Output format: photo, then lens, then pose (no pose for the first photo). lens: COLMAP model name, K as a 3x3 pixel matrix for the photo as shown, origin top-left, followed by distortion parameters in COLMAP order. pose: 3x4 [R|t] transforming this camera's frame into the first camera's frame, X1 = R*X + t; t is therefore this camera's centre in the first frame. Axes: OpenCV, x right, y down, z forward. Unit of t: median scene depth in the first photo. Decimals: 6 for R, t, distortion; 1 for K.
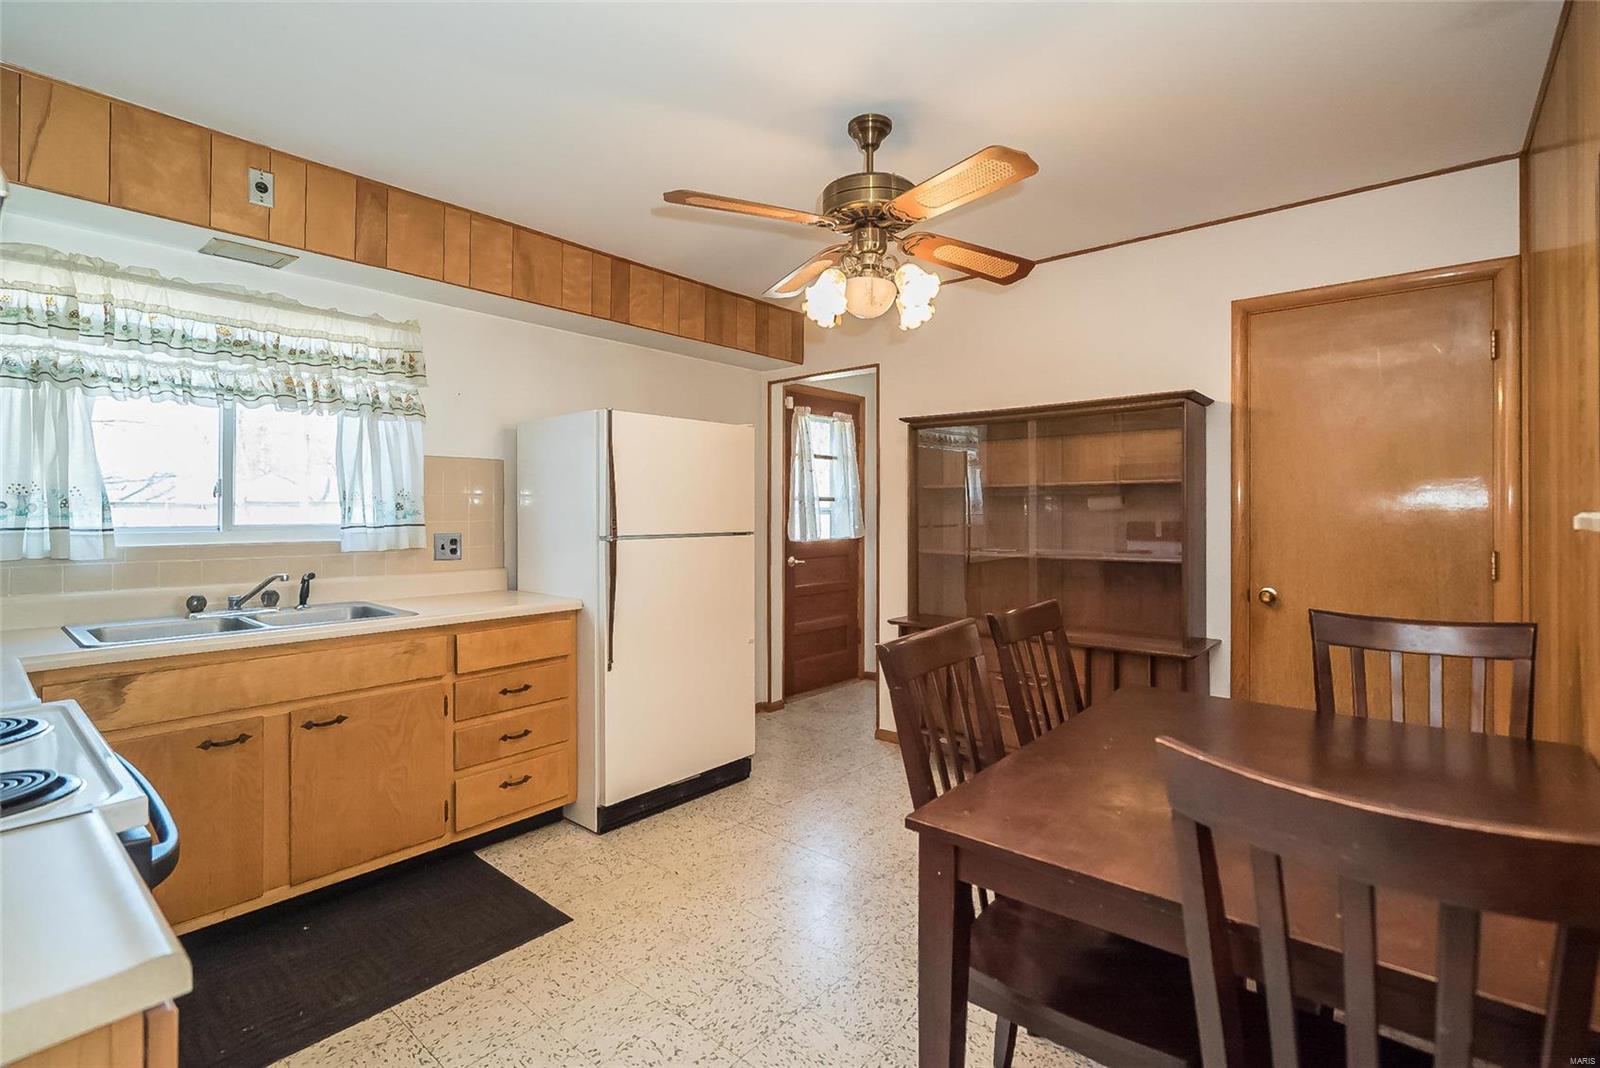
lens RADIAL K [[697.1, 0, 798.1], [0, 697.1, 502.8], [0, 0, 1]] dist [0.000038, 0.000237]
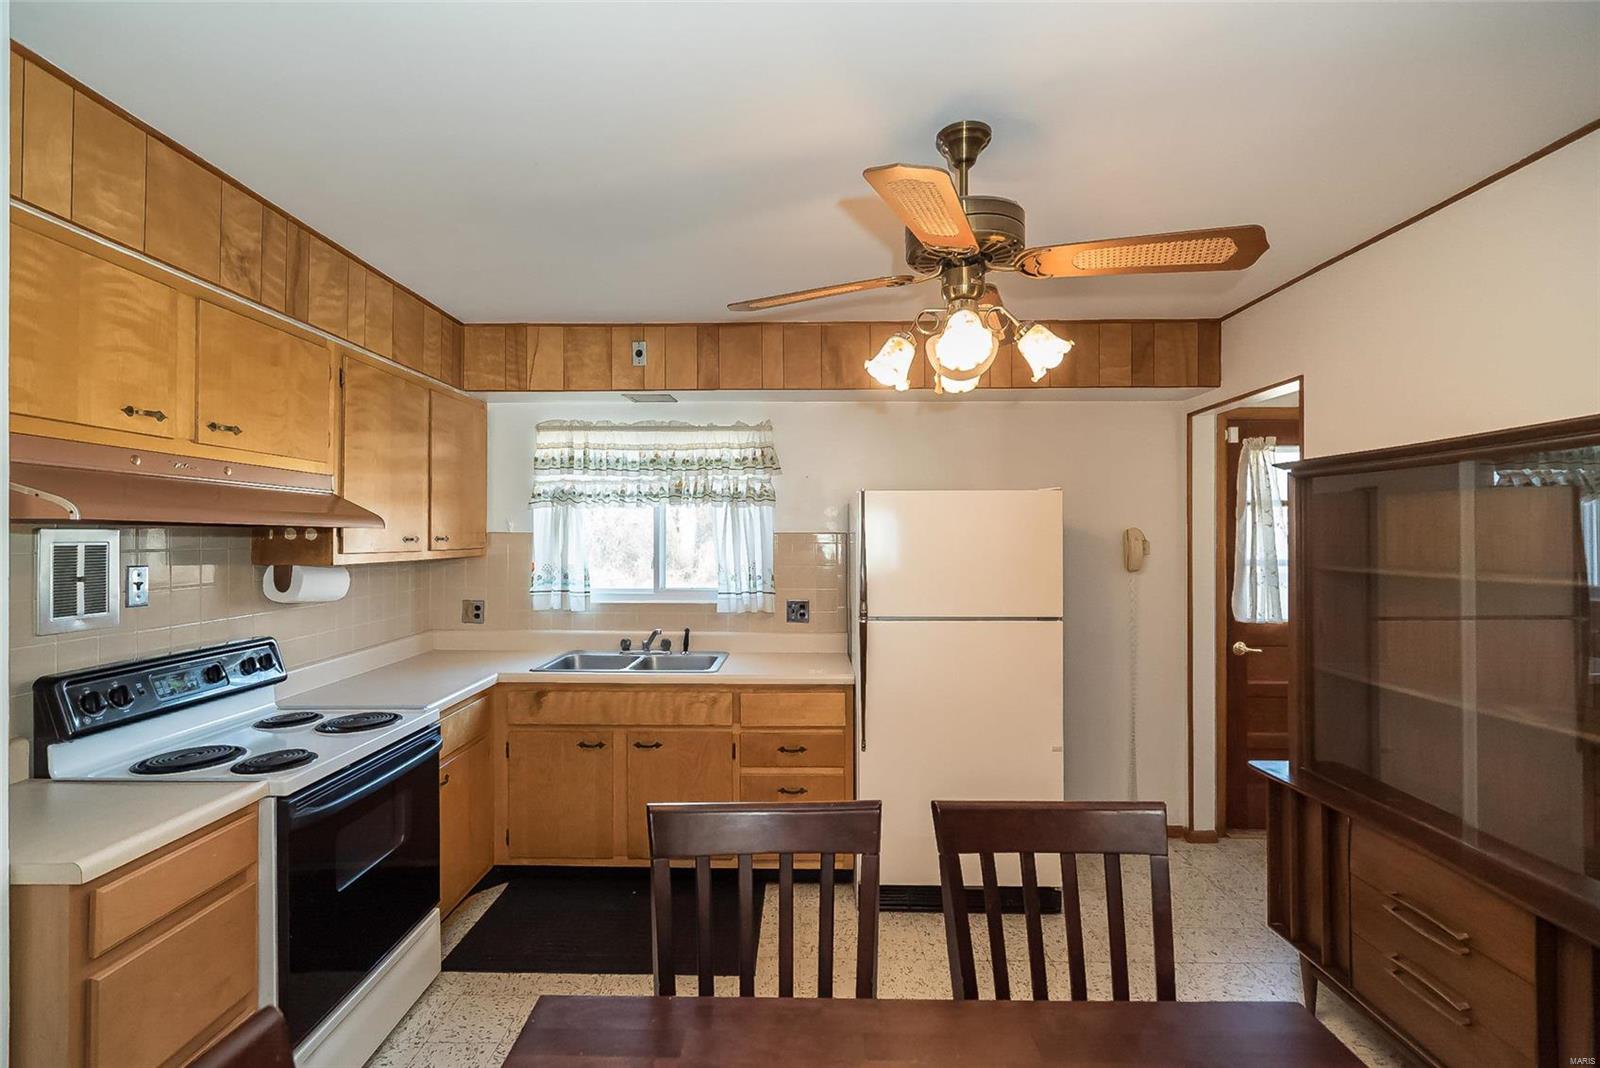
lens RADIAL K [[718.8, 0, 794.0], [0, 718.8, 531.1], [0, 0, 1]] dist [-0.011869, 0.000048]
pose [[0.654101, -0.011734, -0.756316, 0.463017], [0.009967, 0.999927, -0.006893, -0.071566], [0.756341, -0.003030, 0.654170, 0.255502]]
